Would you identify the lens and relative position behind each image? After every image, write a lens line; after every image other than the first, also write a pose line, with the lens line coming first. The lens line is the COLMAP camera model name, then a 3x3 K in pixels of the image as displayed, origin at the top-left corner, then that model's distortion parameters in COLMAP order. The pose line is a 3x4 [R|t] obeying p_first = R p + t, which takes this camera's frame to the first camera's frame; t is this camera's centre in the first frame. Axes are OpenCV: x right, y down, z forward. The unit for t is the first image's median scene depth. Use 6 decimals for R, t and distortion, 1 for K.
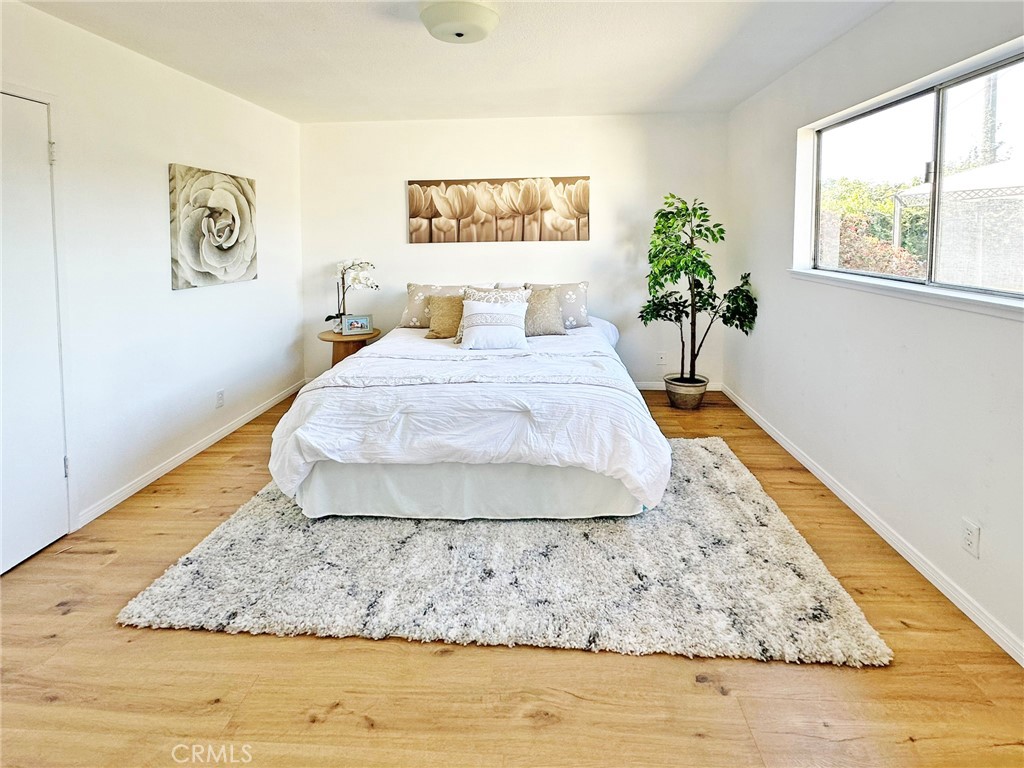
lens RADIAL K [[512.2, 0, 512.6], [0, 512.2, 316.1], [0, 0, 1]] dist [-0.000765, -0.000056]
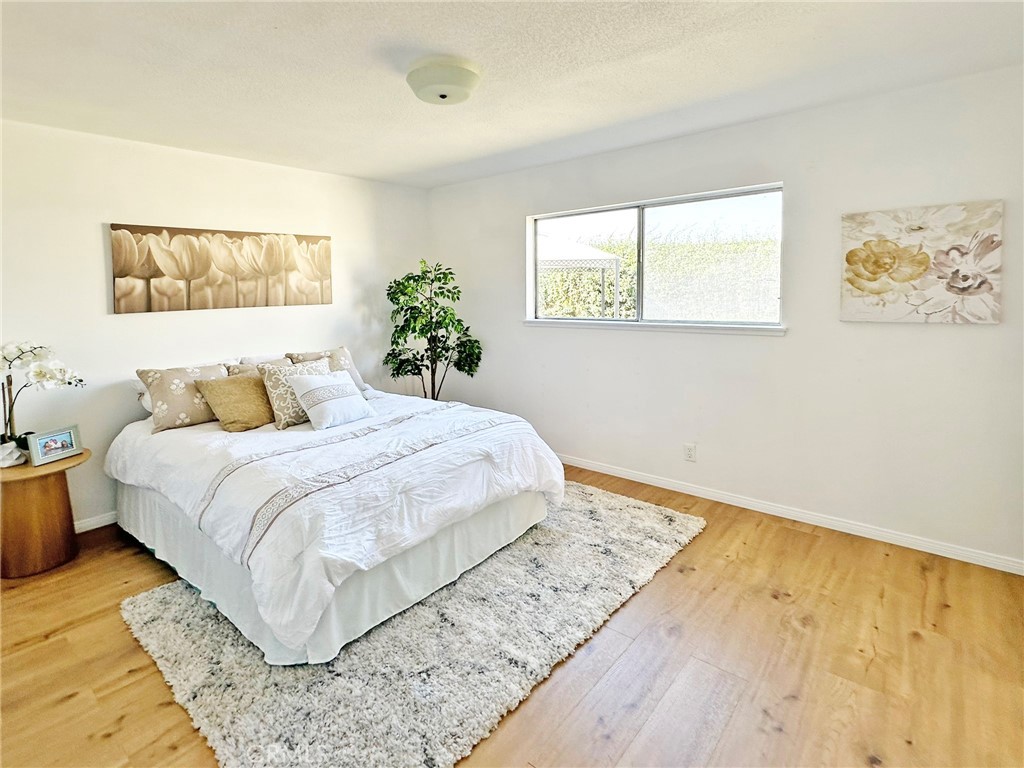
lens RADIAL K [[522.6, 0, 512.0], [0, 522.6, 384.0], [0, 0, 1]] dist [-0.002767, -0.000223]
pose [[0.599940, -0.145129, 0.786772, -0.461770], [0.143027, 0.987023, 0.073005, -0.023603], [-0.787157, 0.068731, 0.612912, 0.153509]]
